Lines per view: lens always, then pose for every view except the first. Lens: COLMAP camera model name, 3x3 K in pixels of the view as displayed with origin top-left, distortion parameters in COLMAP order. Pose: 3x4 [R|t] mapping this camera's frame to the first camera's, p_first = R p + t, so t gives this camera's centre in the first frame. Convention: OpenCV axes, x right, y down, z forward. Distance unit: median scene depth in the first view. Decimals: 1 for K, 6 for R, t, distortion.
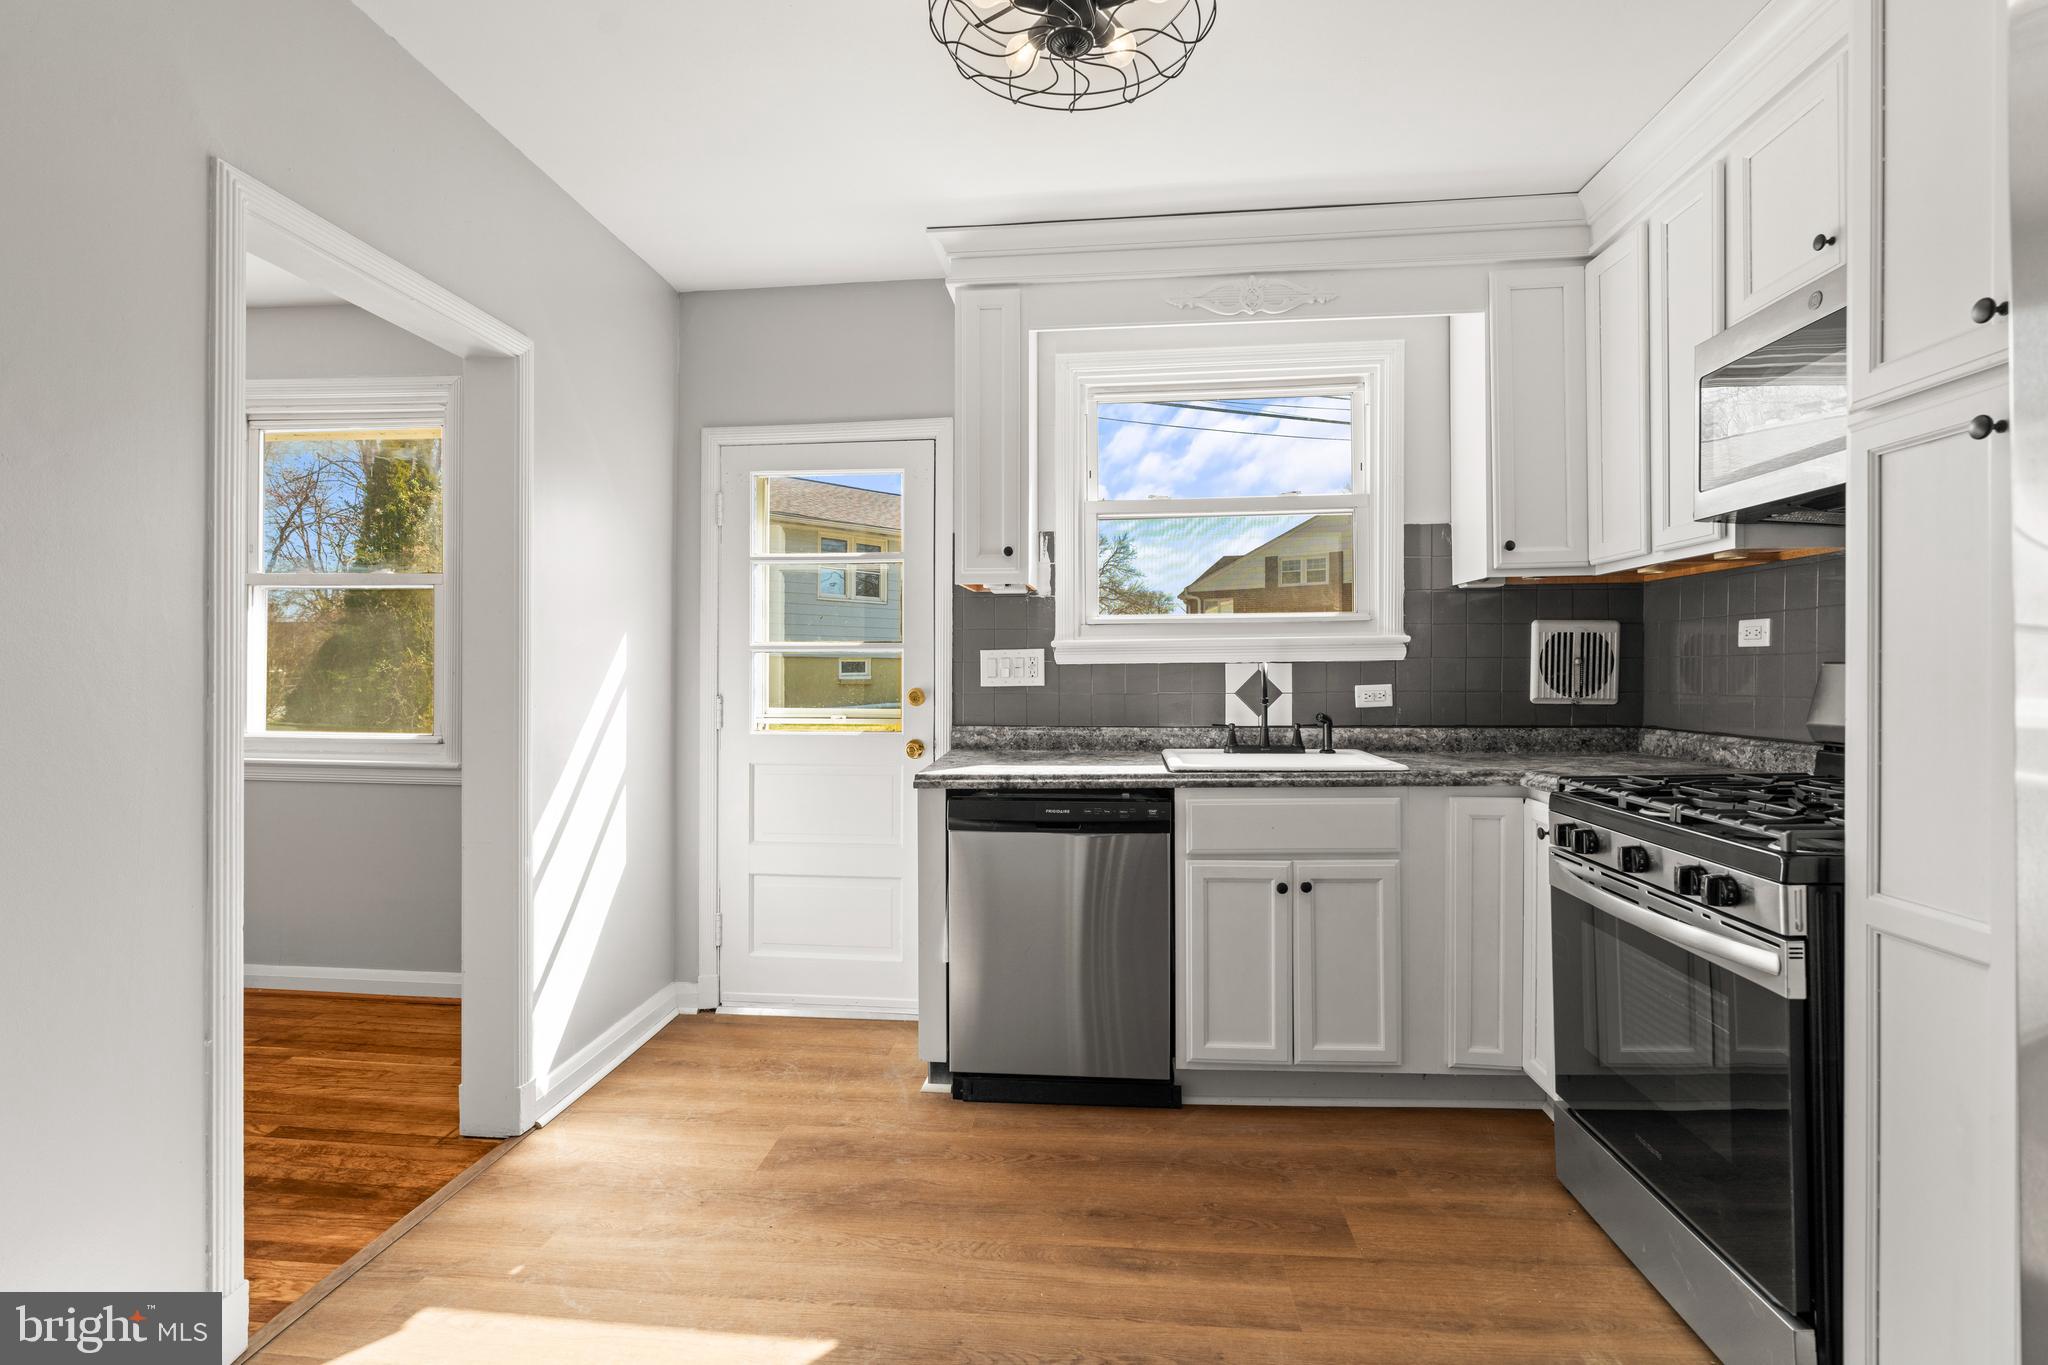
lens RADIAL K [[959.3, 0, 1015.7], [0, 959.3, 661.8], [0, 0, 1]] dist [-0.009911, 0.006415]
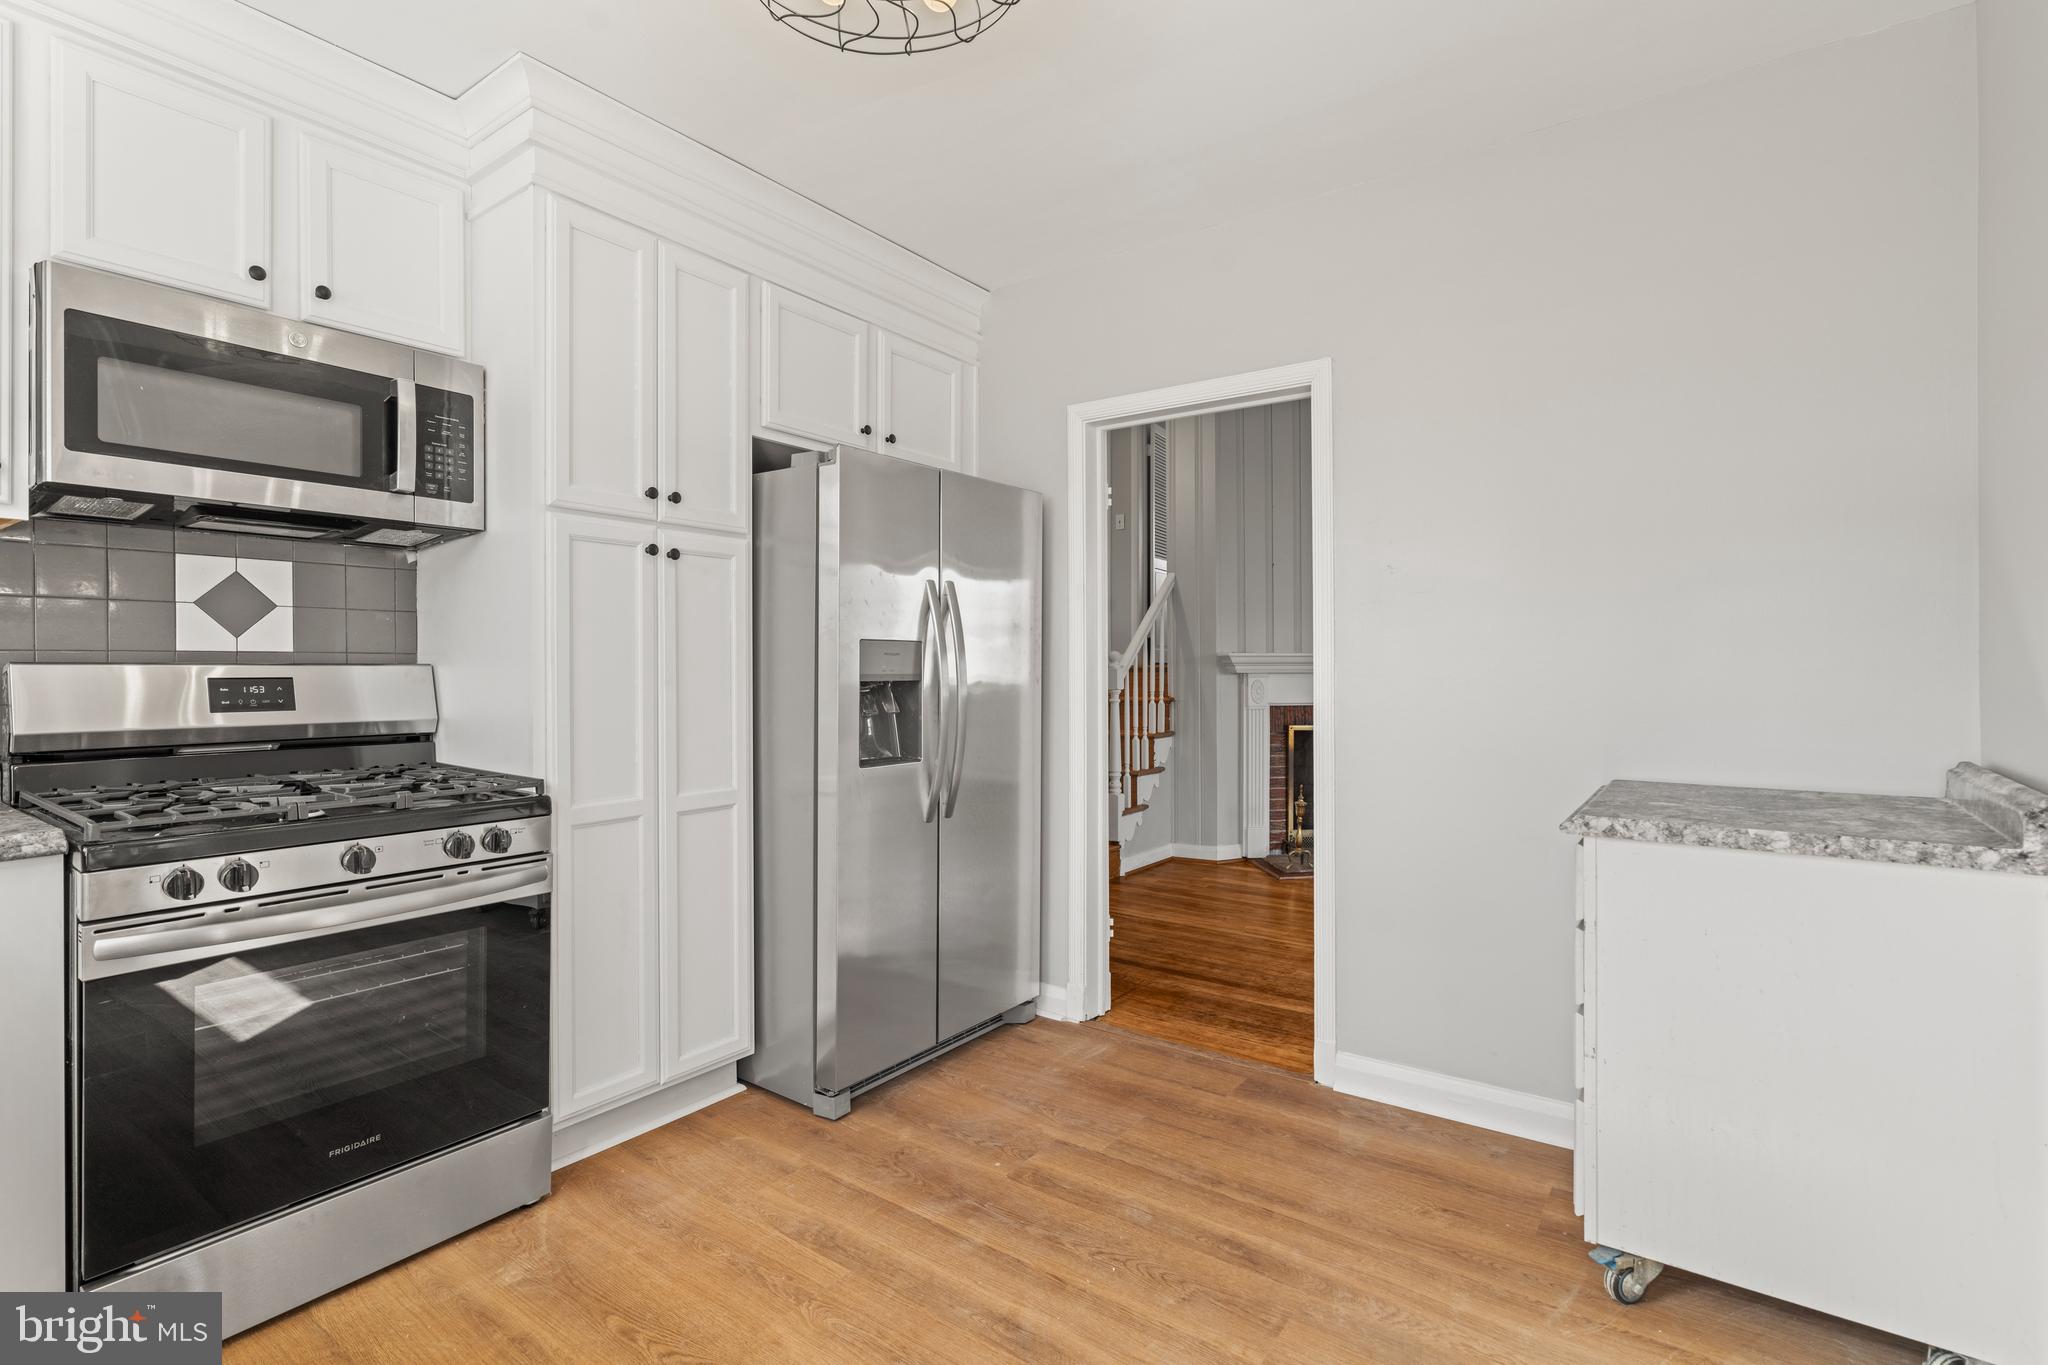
lens RADIAL K [[961.6, 0, 1020.8], [0, 961.6, 675.2], [0, 0, 1]] dist [-0.003094, 0.000394]
pose [[-0.860749, 0.004664, 0.509008, -0.313713], [0.004091, 0.999989, -0.002246, 0.014810], [-0.509013, 0.000149, -0.860759, 1.054975]]
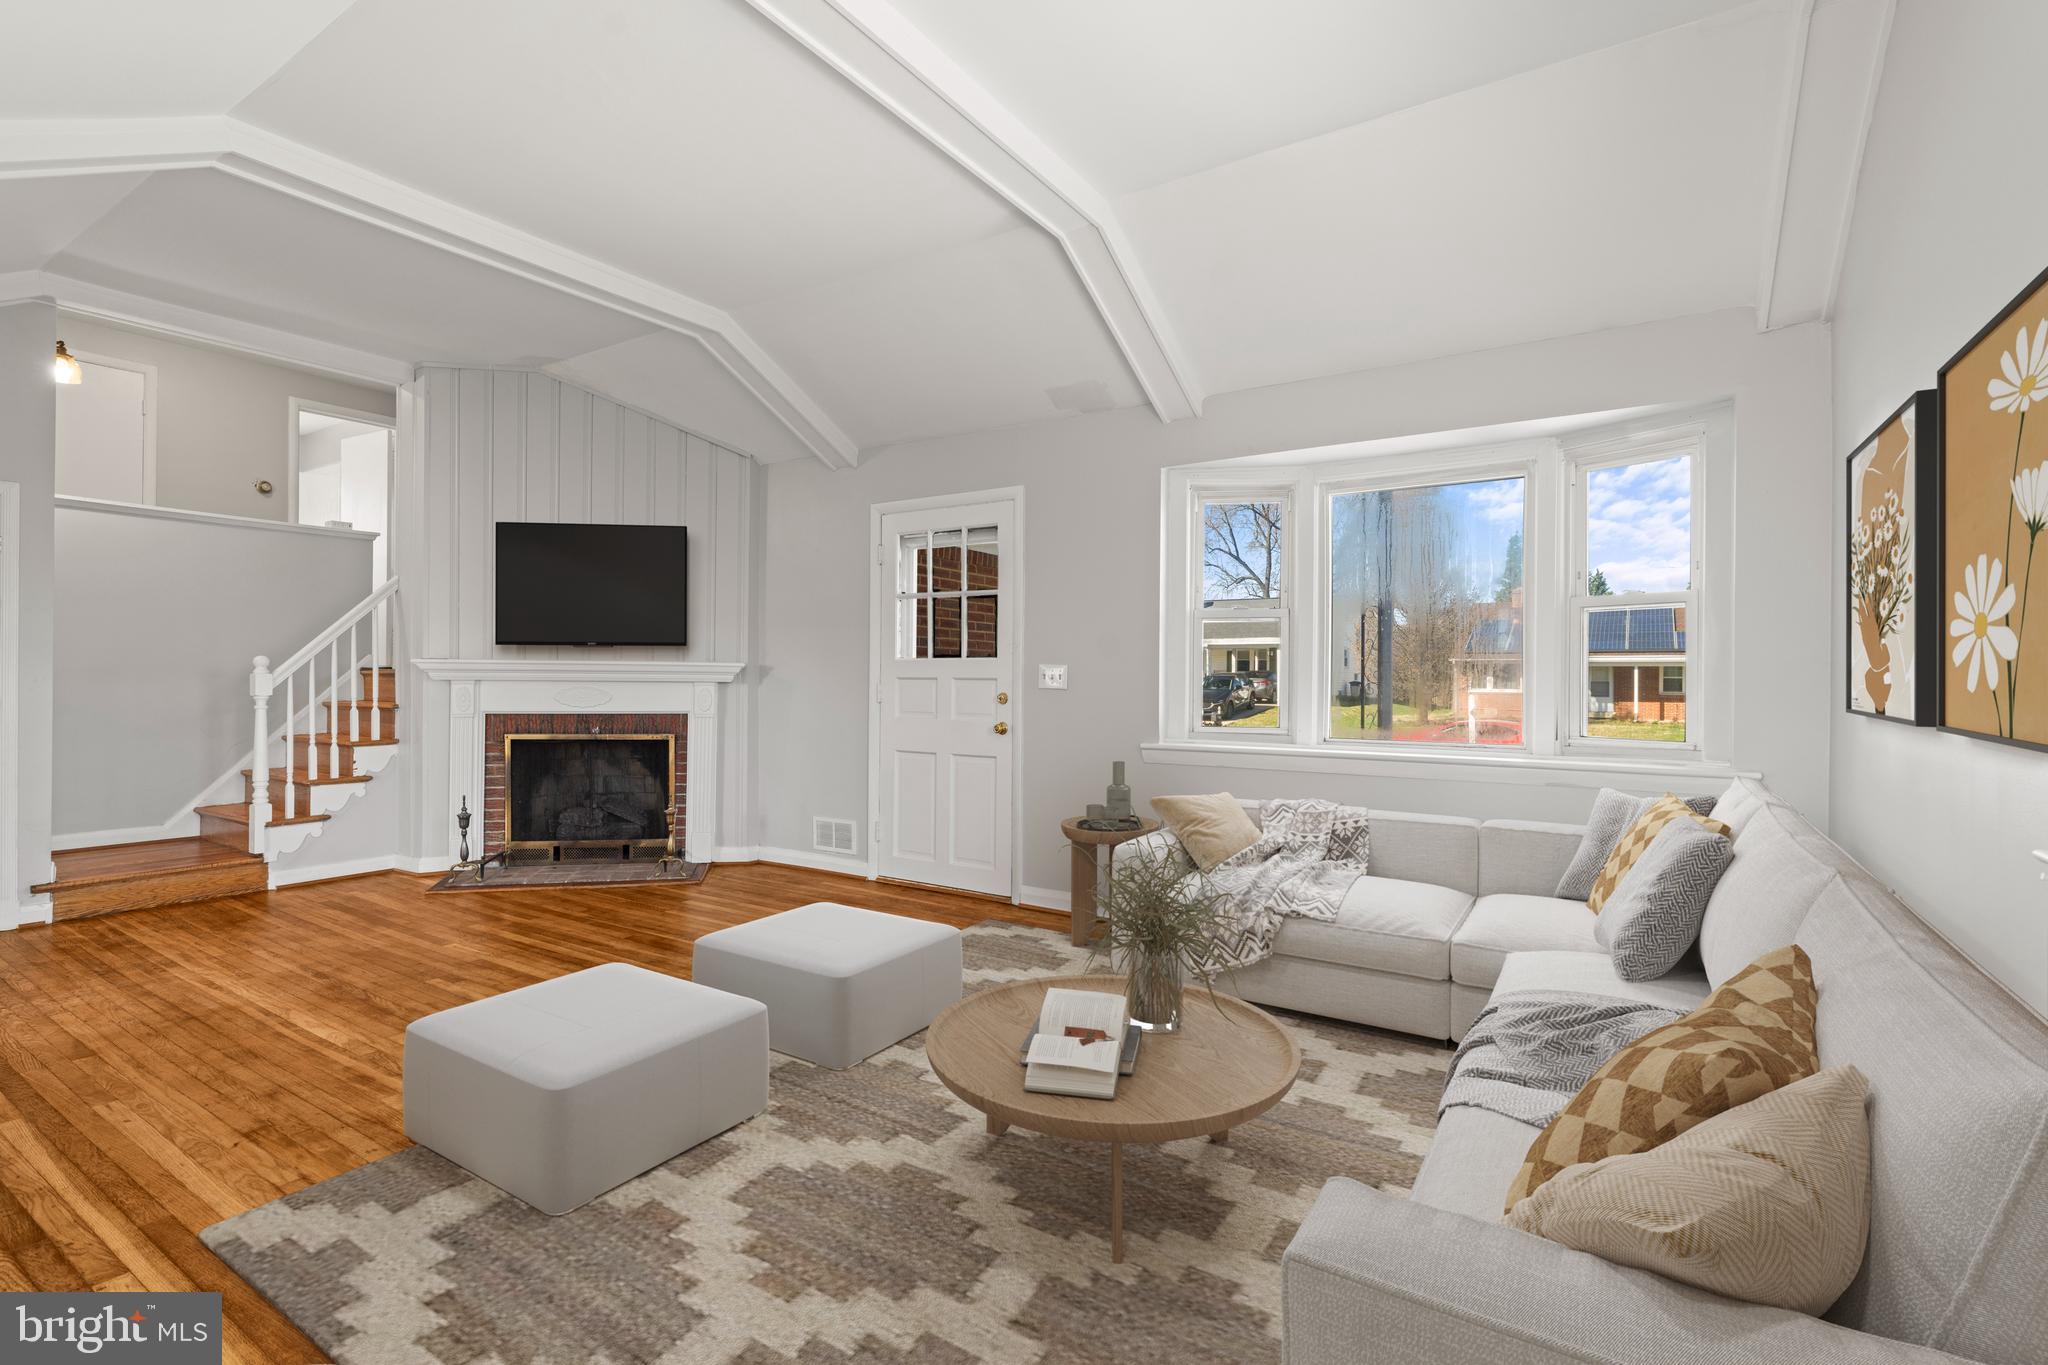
lens RADIAL K [[937.0, 0, 1017.3], [0, 937.0, 671.8], [0, 0, 1]] dist [-0.004478, -0.000399]
pose [[-0.884168, -0.003911, 0.467153, -1.724835], [-0.008498, 0.999934, -0.007713, -0.005782], [-0.467092, -0.010790, -0.884143, 0.150244]]
